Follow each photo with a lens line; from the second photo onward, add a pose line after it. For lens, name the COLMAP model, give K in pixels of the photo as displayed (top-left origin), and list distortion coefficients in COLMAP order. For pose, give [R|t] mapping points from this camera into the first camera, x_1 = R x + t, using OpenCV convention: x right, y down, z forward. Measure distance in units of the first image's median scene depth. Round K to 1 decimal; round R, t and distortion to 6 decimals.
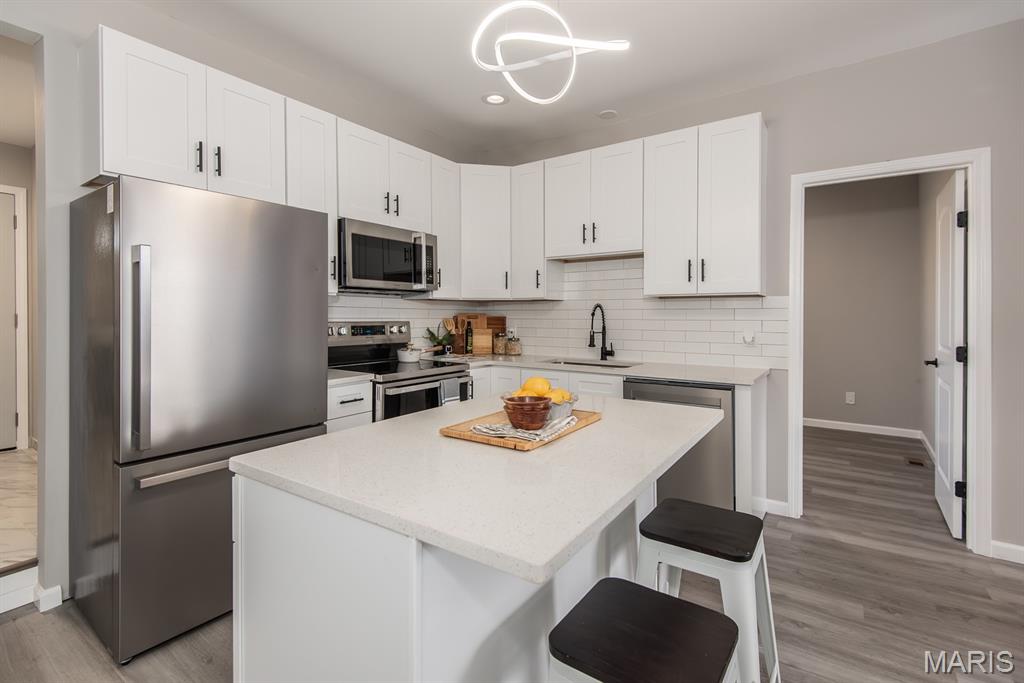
lens RADIAL K [[464.8, 0, 535.9], [0, 464.8, 318.2], [0, 0, 1]] dist [0.031607, -0.015560]
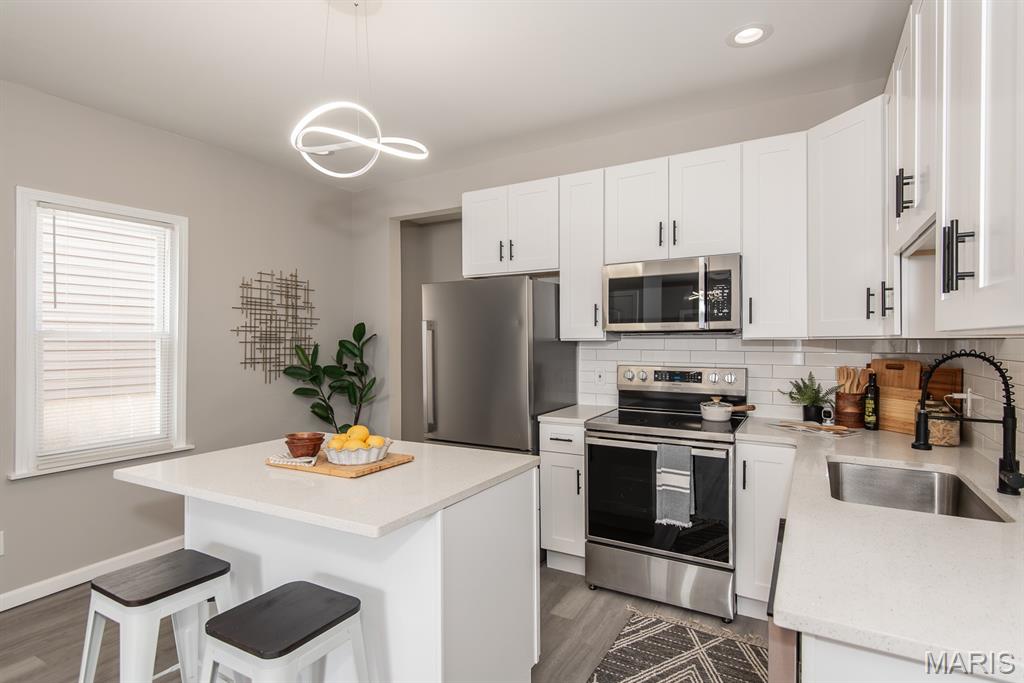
lens RADIAL K [[525.2, 0, 512.0], [0, 525.2, 341.5], [0, 0, 1]] dist [0.021187, -0.021922]
pose [[0.048955, -0.000188, -0.998801, 0.641915], [-0.006605, 0.999978, -0.000512, -0.038777], [0.998779, 0.006622, 0.048953, 0.645277]]
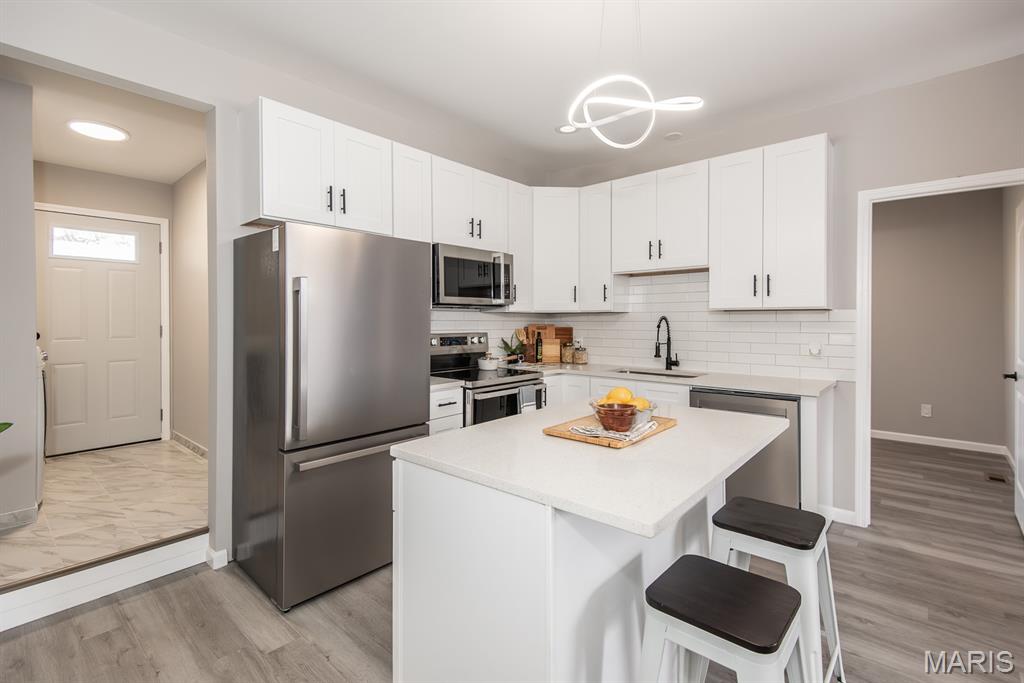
lens RADIAL K [[470.2, 0, 540.0], [0, 470.2, 322.6], [0, 0, 1]] dist [0.025265, -0.012677]
pose [[0.994704, 0.000623, -0.102776, -0.038480], [-0.000804, 0.999998, -0.001718, -0.016525], [0.102775, 0.001792, 0.994703, -0.097415]]
